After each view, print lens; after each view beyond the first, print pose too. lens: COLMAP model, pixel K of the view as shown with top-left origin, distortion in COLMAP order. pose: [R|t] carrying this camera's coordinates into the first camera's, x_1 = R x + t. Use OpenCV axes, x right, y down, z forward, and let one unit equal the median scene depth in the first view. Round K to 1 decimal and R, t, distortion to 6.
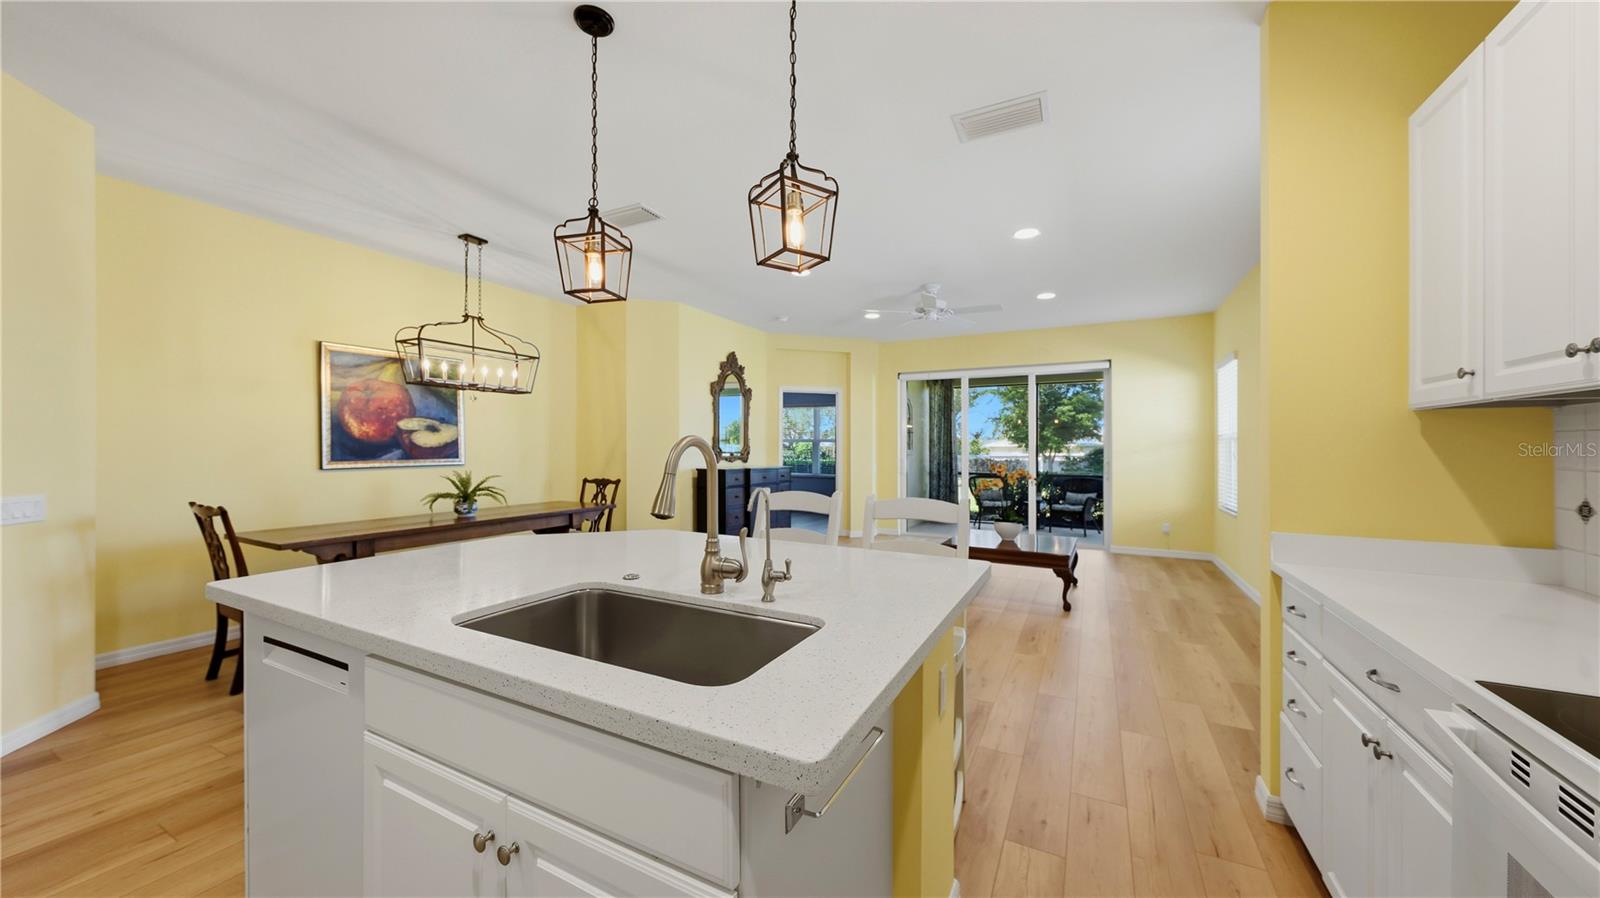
lens RADIAL K [[553.4, 0, 800.0], [0, 553.4, 449.0], [0, 0, 1]] dist [0.018854, -0.000026]
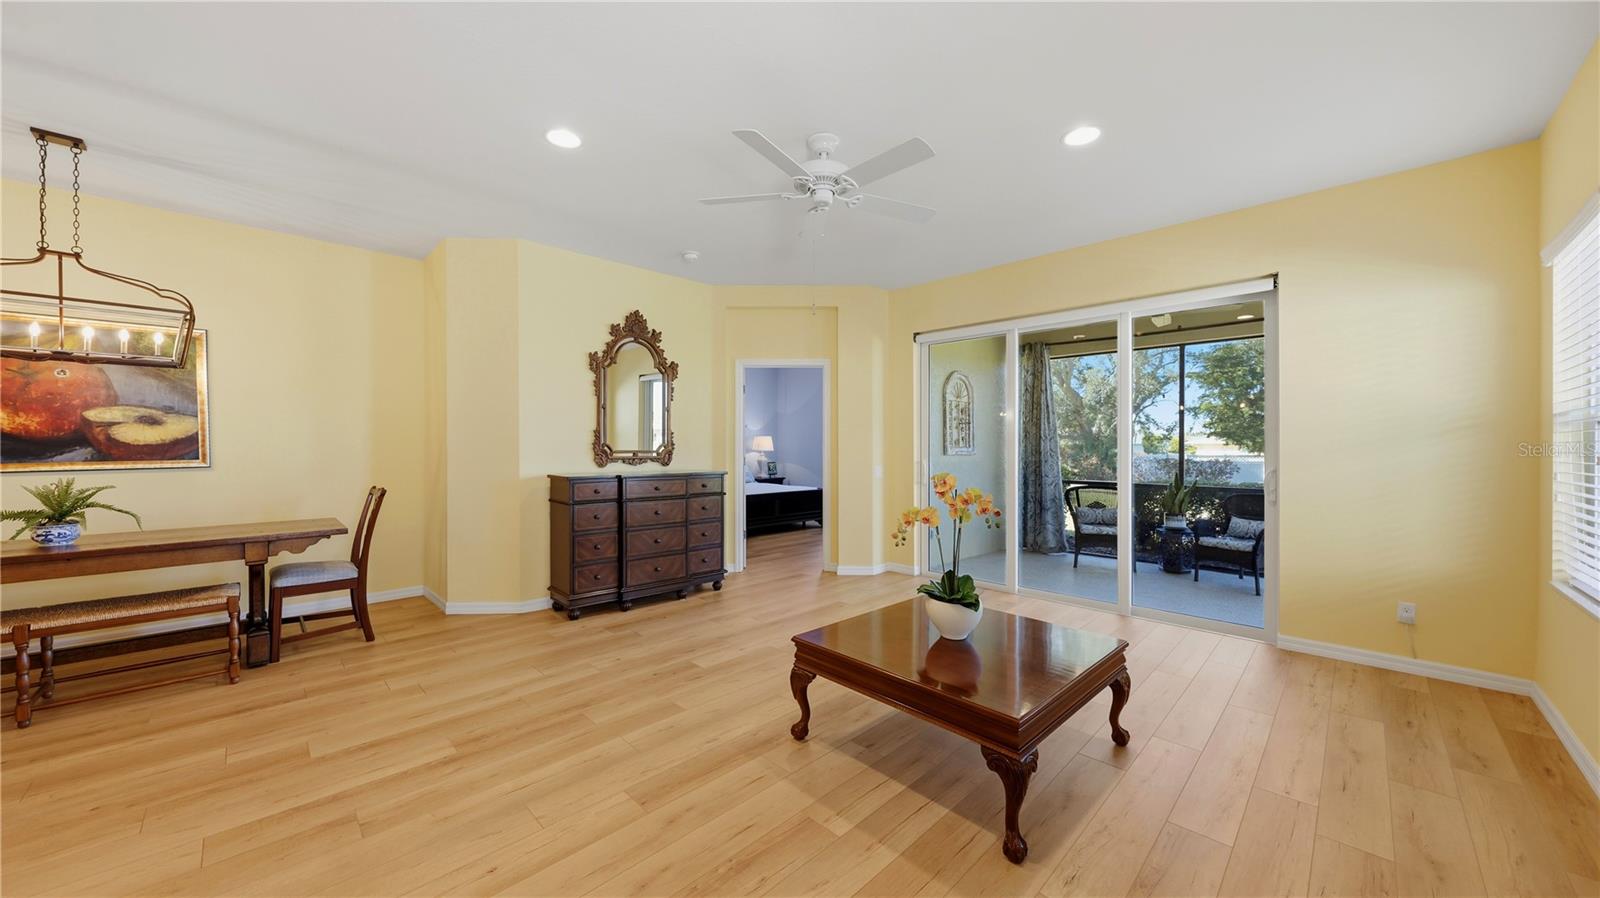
lens RADIAL K [[558.4, 0, 798.5], [0, 558.4, 449.2], [0, 0, 1]] dist [0.004223, -0.000200]
pose [[0.954327, 0.000848, -0.298763, 0.374961], [0.000566, 0.999989, 0.004645, -0.000140], [0.298764, -0.004602, 0.954316, 0.479641]]
